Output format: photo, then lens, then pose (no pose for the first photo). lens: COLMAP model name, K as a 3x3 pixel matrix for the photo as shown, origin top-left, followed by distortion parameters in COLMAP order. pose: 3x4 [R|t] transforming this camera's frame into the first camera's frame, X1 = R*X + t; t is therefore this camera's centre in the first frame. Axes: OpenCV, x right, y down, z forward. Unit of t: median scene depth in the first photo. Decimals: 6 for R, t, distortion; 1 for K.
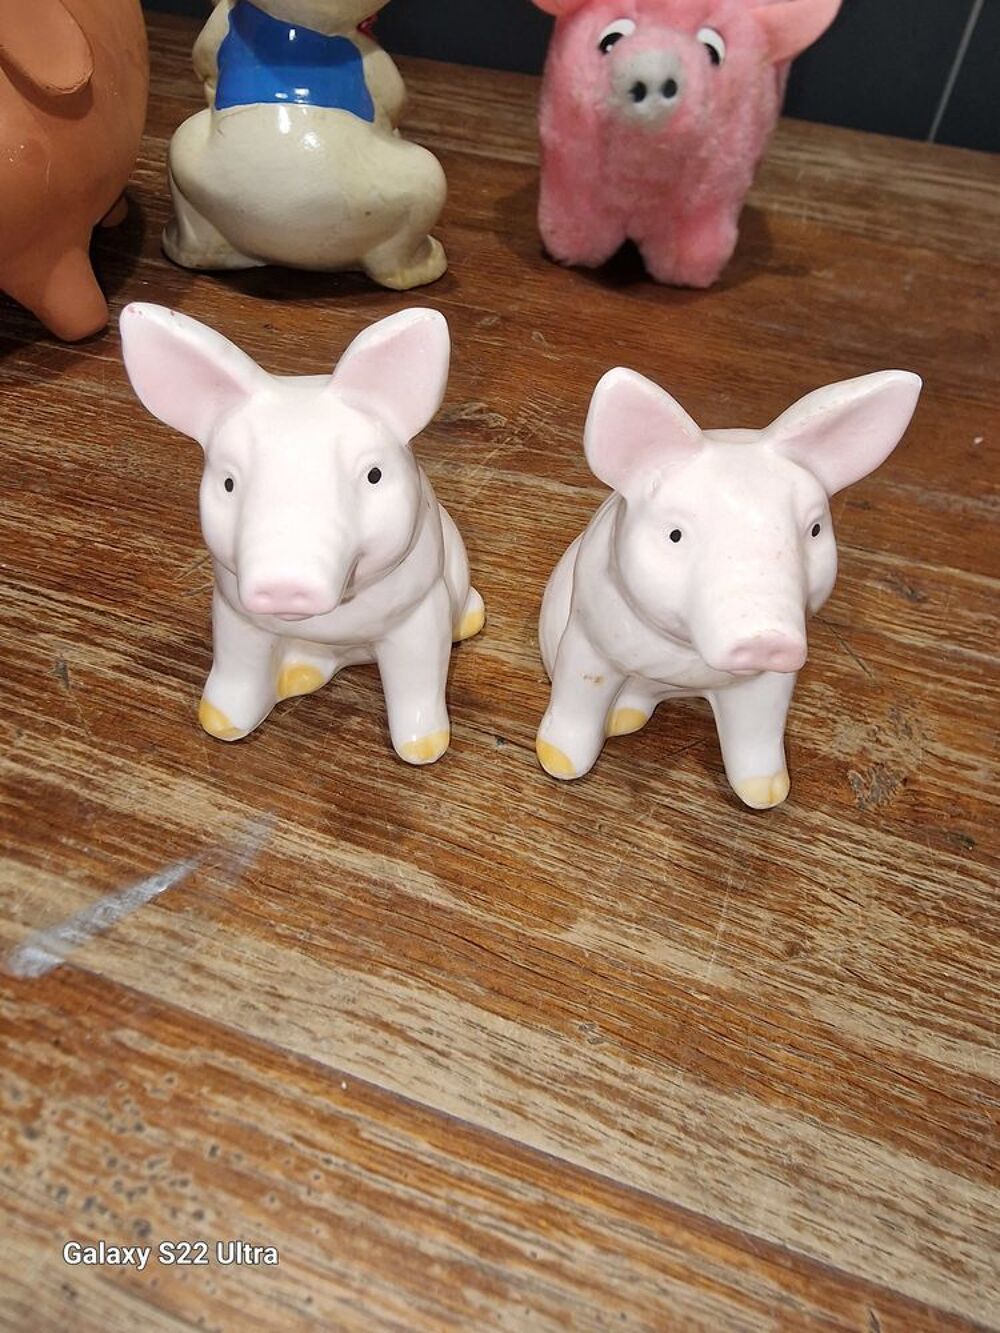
lens RADIAL K [[900.1, 0, 518.3], [0, 900.1, 609.9], [0, 0, 1]] dist [0.002559, -0.000819]
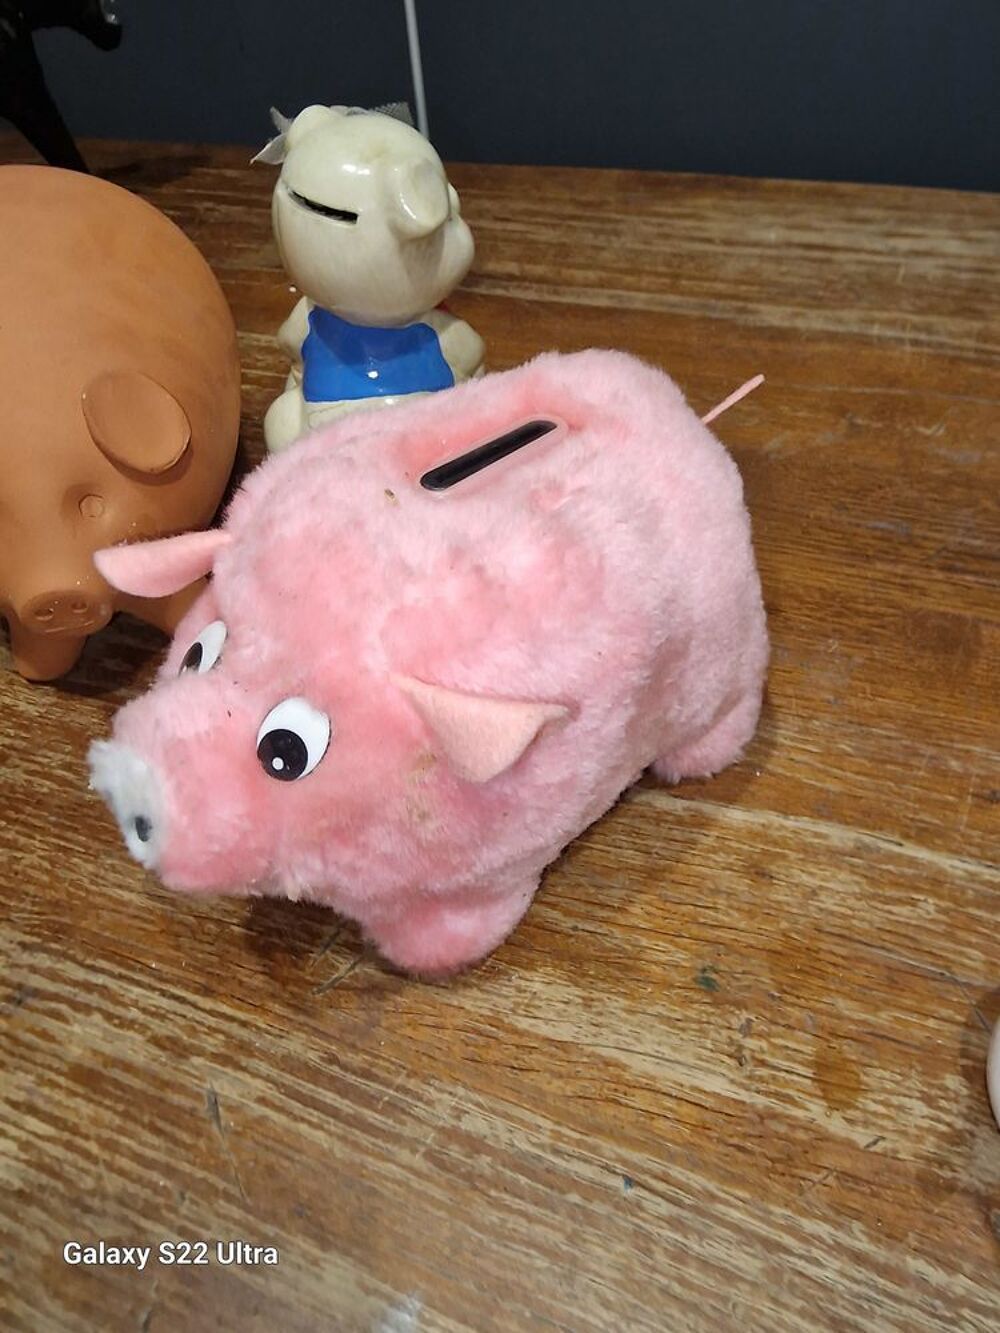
lens RADIAL K [[900.1, 0, 518.3], [0, 900.1, 609.9], [0, 0, 1]] dist [0.002559, -0.000819]
pose [[0.989440, -0.070185, -0.126820, 0.029974], [0.074135, 0.996891, 0.026689, -0.500040], [0.124552, -0.035809, 0.991567, -0.000836]]
